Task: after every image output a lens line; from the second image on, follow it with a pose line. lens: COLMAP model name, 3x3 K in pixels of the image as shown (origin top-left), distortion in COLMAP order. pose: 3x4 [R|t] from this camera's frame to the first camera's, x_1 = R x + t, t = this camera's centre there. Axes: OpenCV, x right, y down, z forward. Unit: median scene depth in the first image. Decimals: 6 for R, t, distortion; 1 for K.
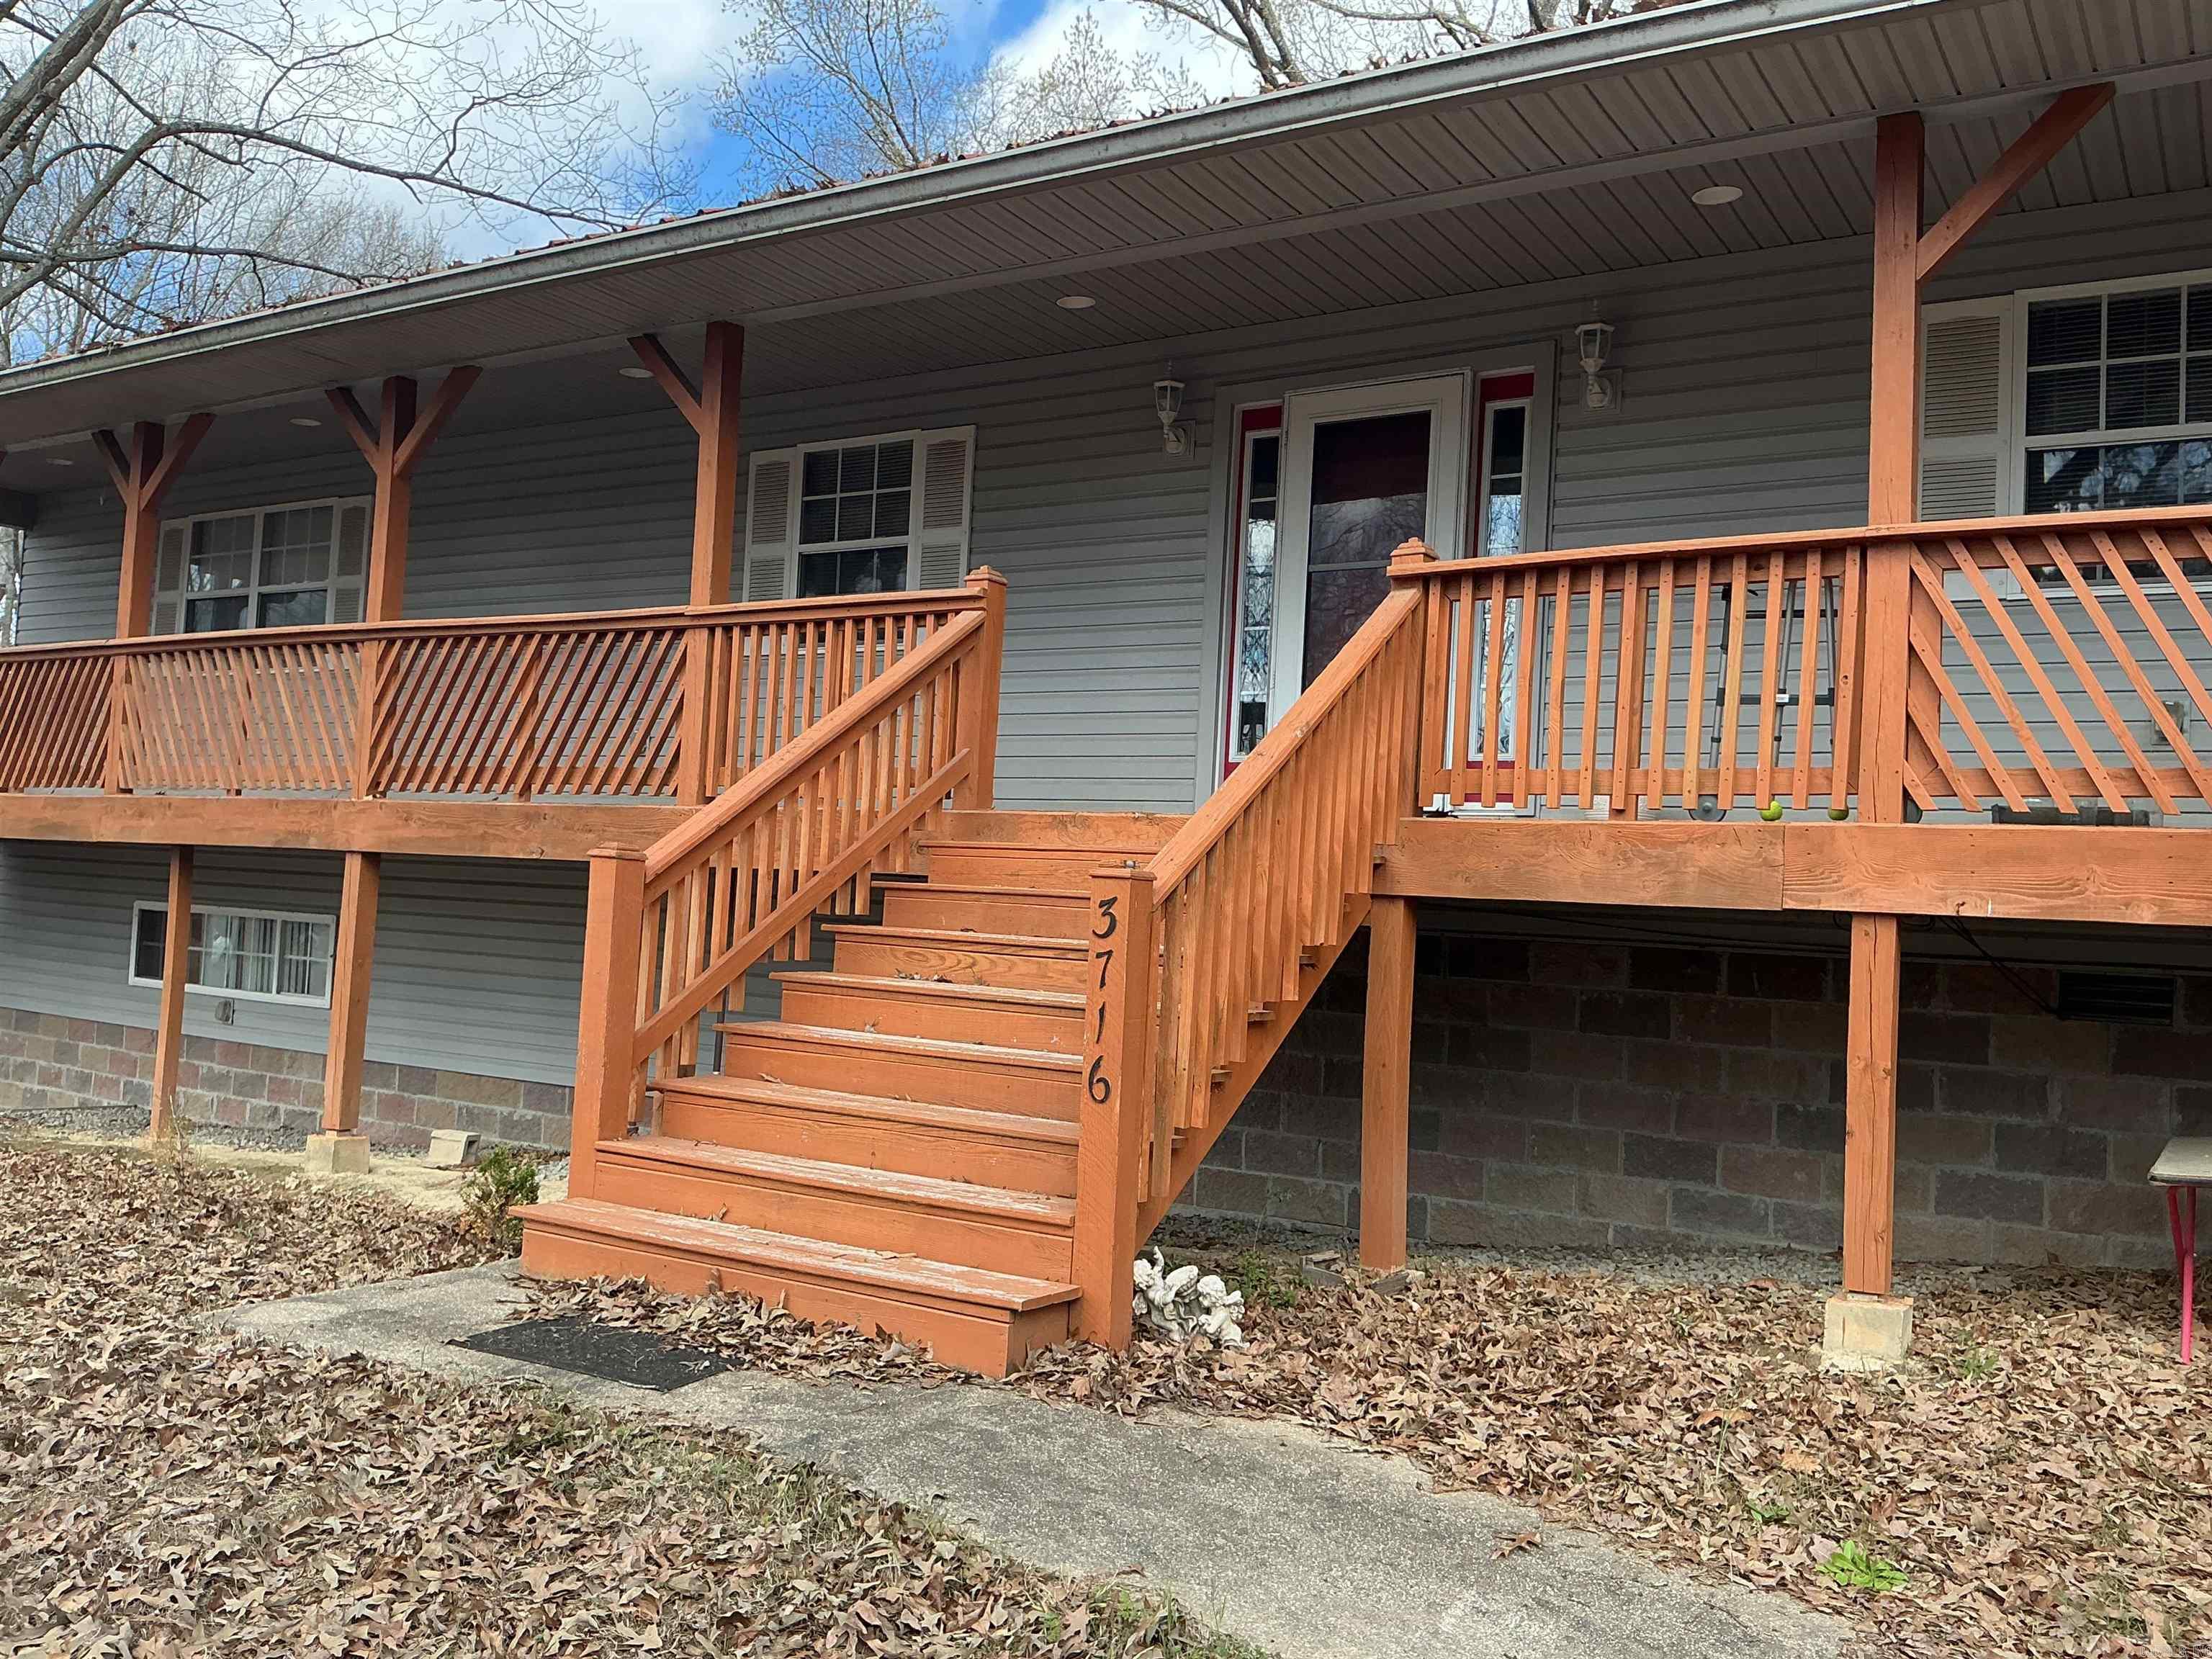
lens RADIAL K [[1823.1, 0, 1106.0], [0, 1823.1, 829.5], [0, 0, 1]] dist [0.140299, -0.284600]
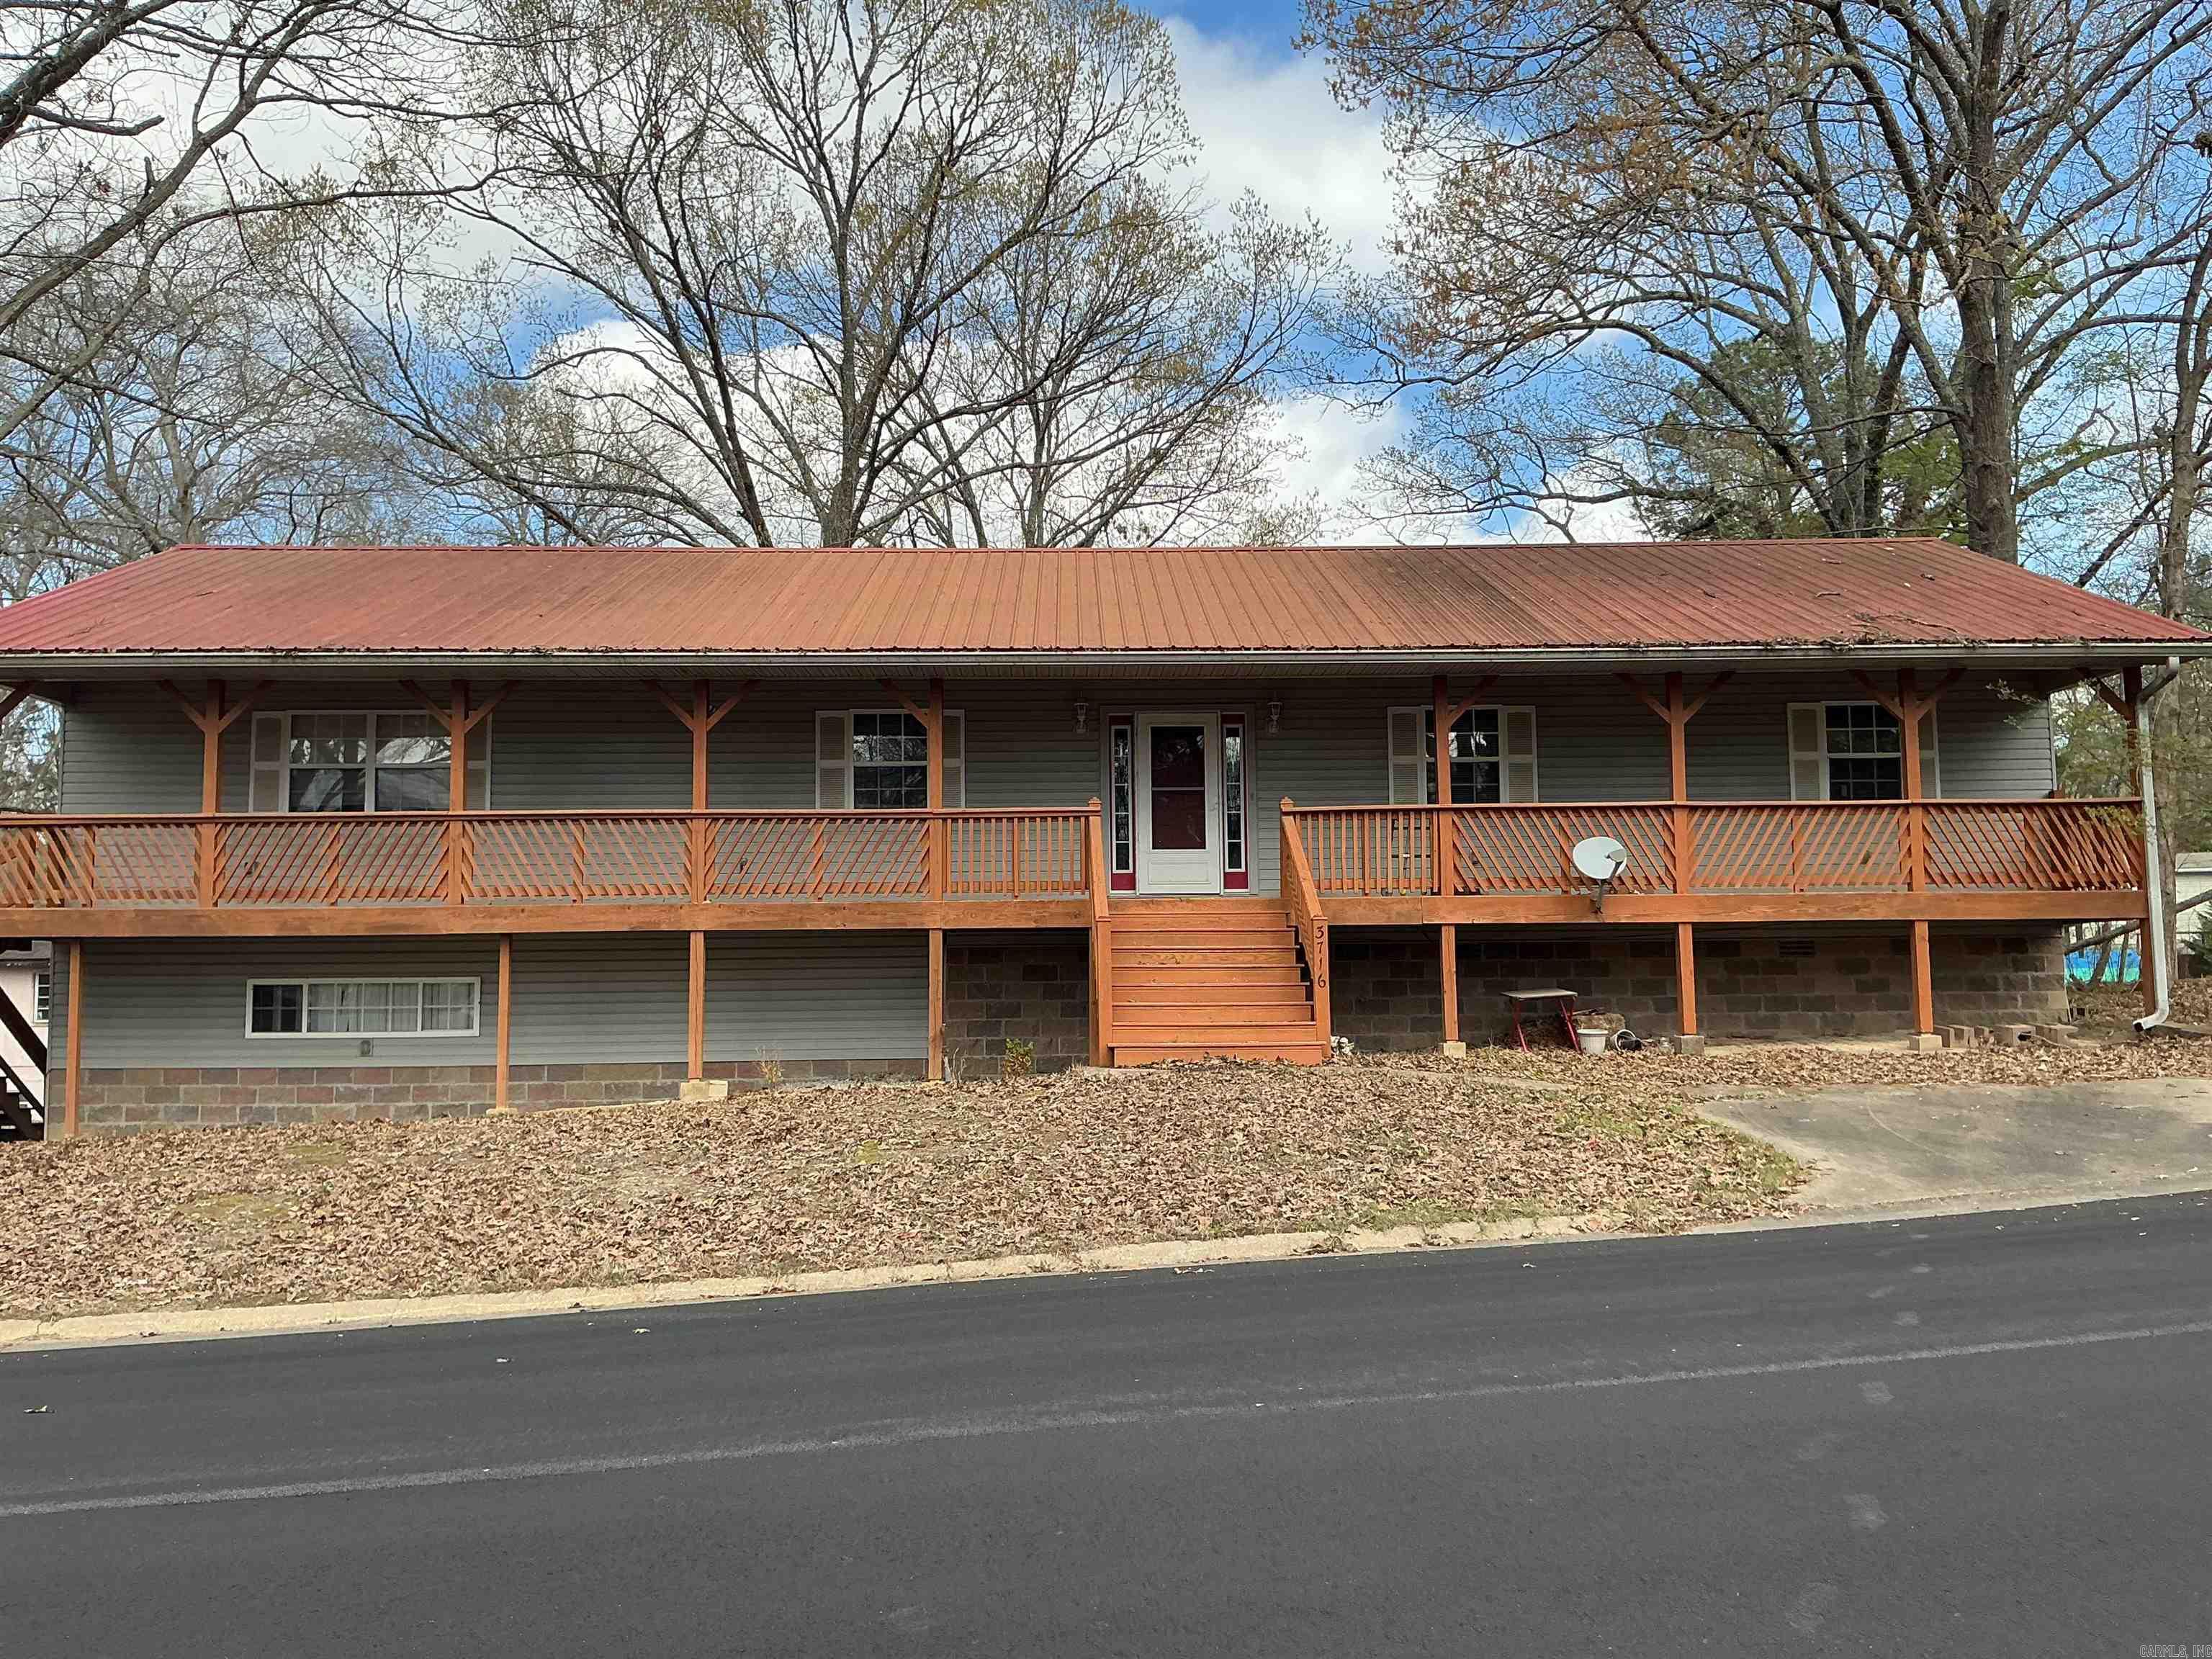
lens RADIAL K [[1823.1, 0, 1106.0], [0, 1823.1, 829.5], [0, 0, 1]] dist [0.140299, -0.284600]
pose [[0.829852, -0.010780, 0.557880, -1.187997], [0.027504, 0.999388, -0.021600, -0.042470], [-0.557306, 0.033269, 0.829640, -0.849837]]
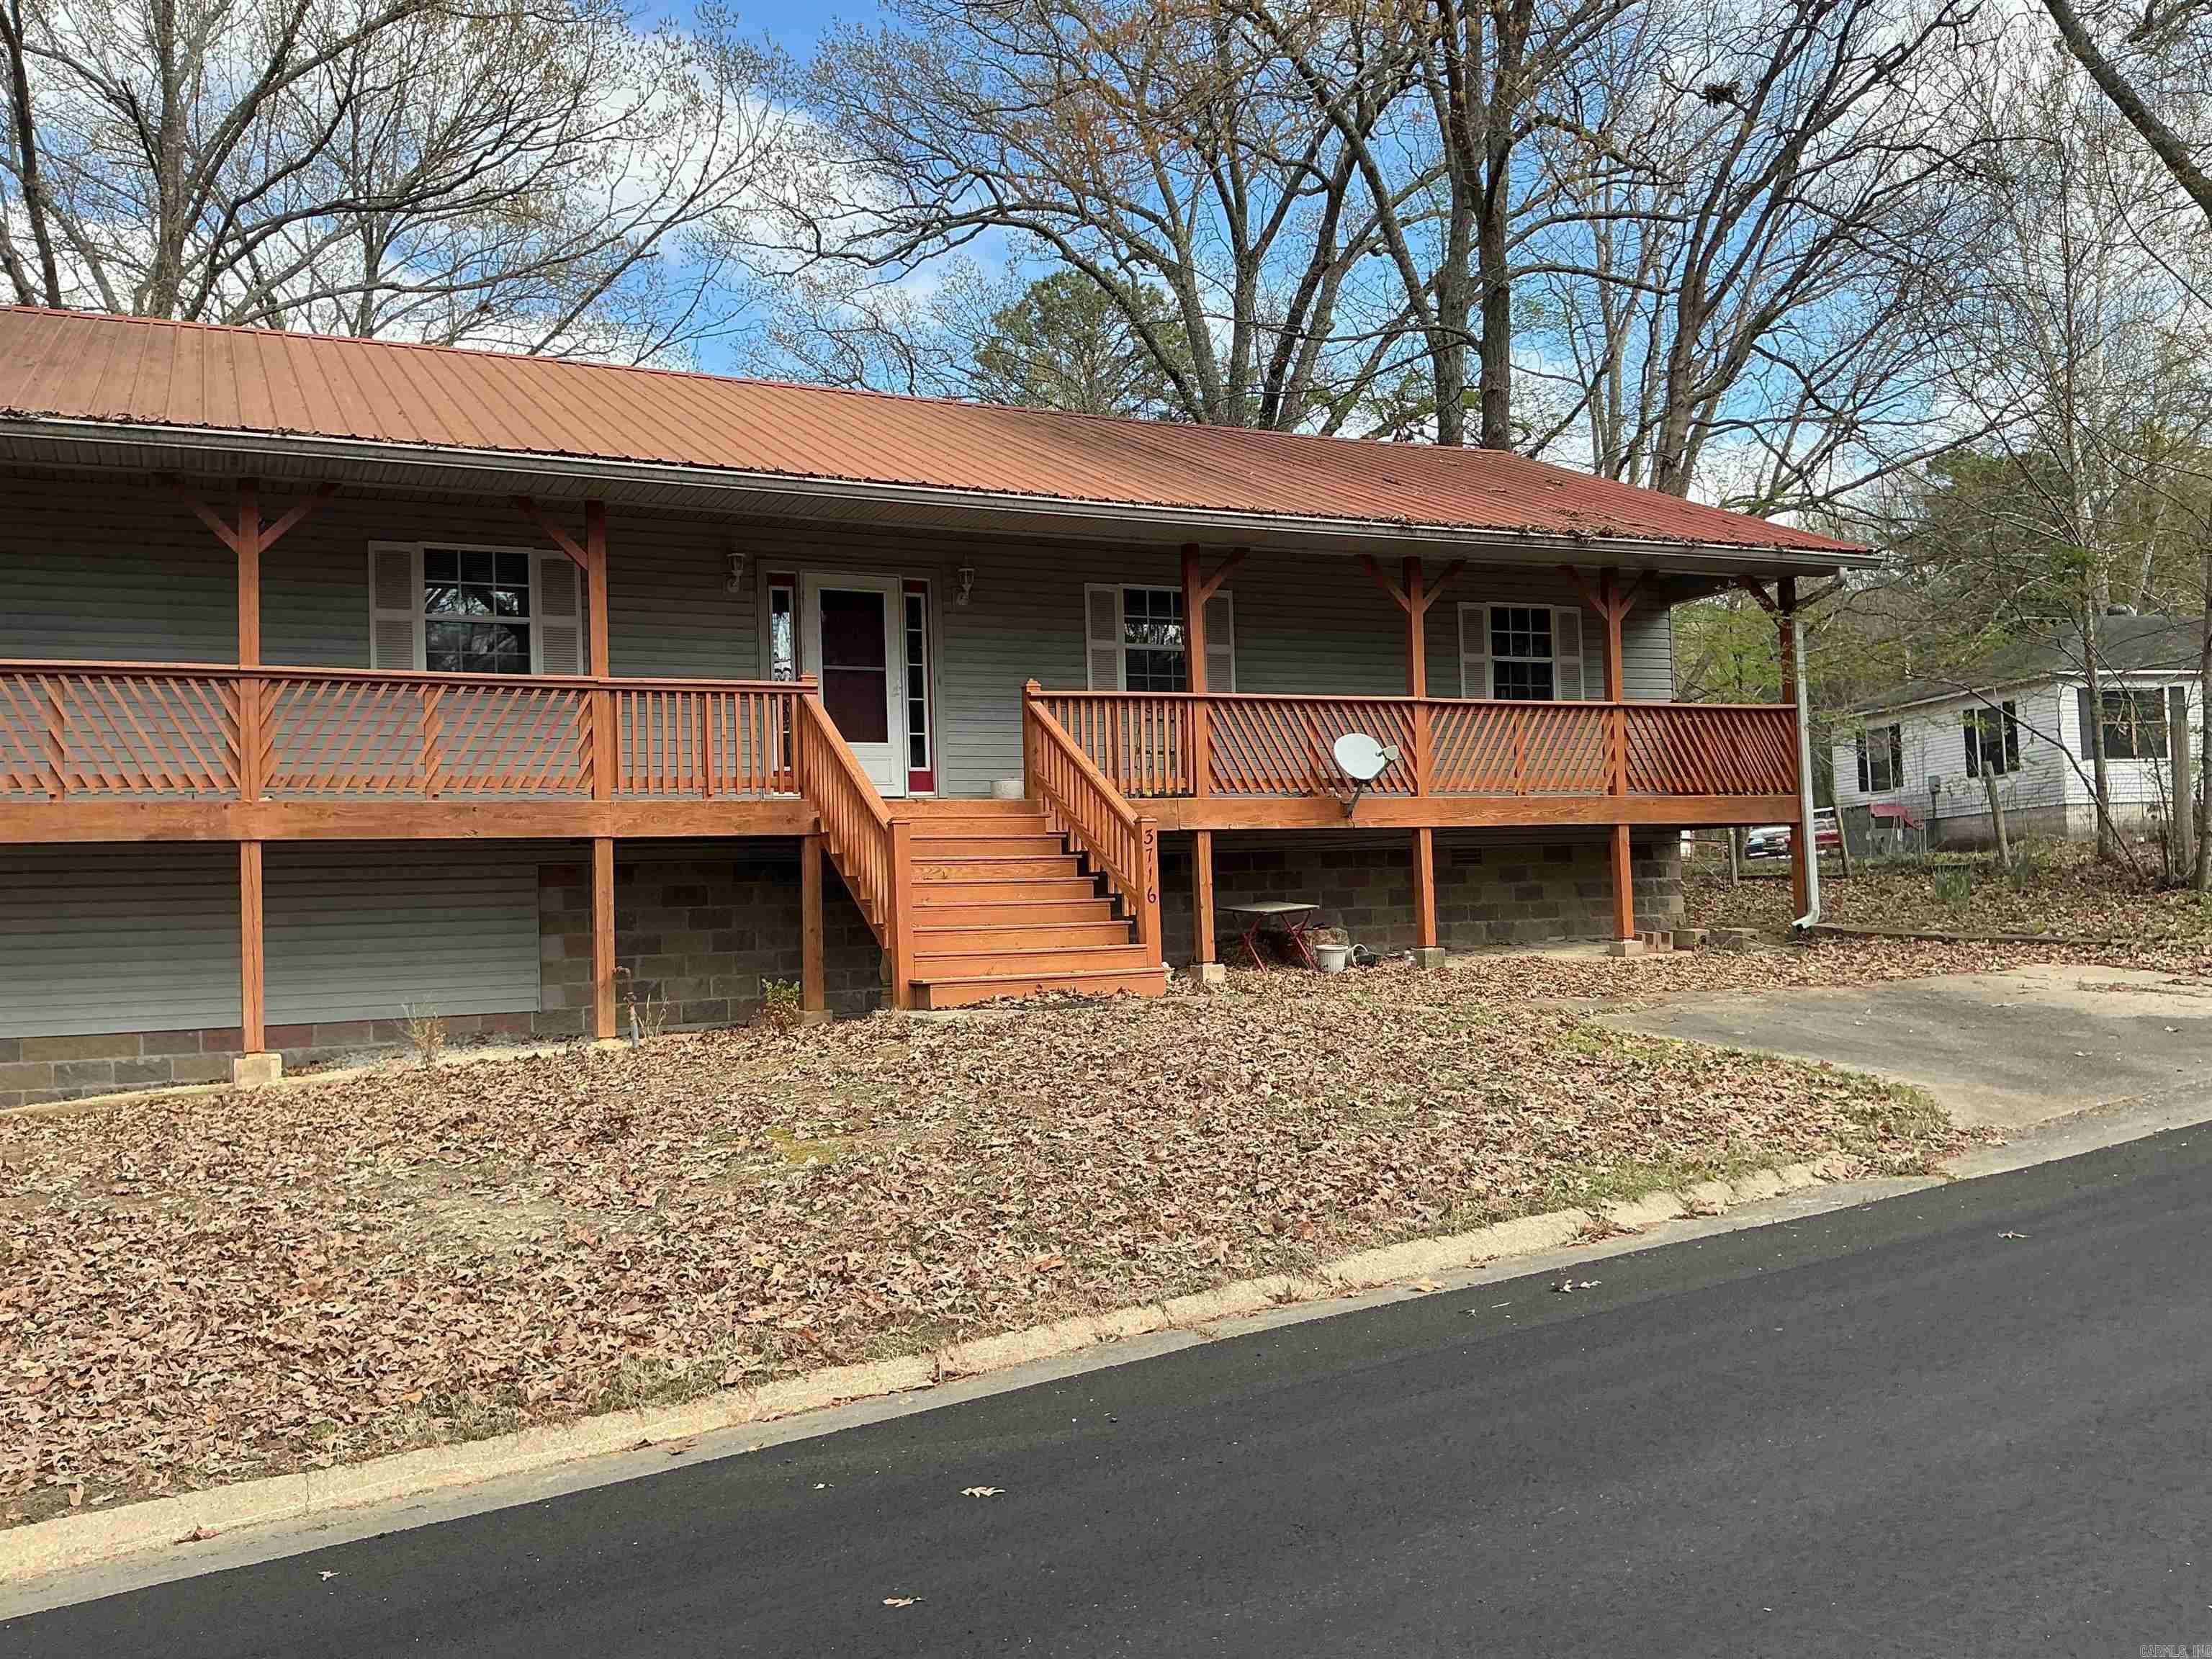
lens RADIAL K [[1823.1, 0, 1106.0], [0, 1823.1, 829.5], [0, 0, 1]] dist [0.140299, -0.284600]
pose [[0.521615, -0.032445, 0.852564, -1.300696], [0.019707, 0.999468, 0.025978, -0.019399], [-0.852953, 0.003251, 0.521977, -0.214898]]
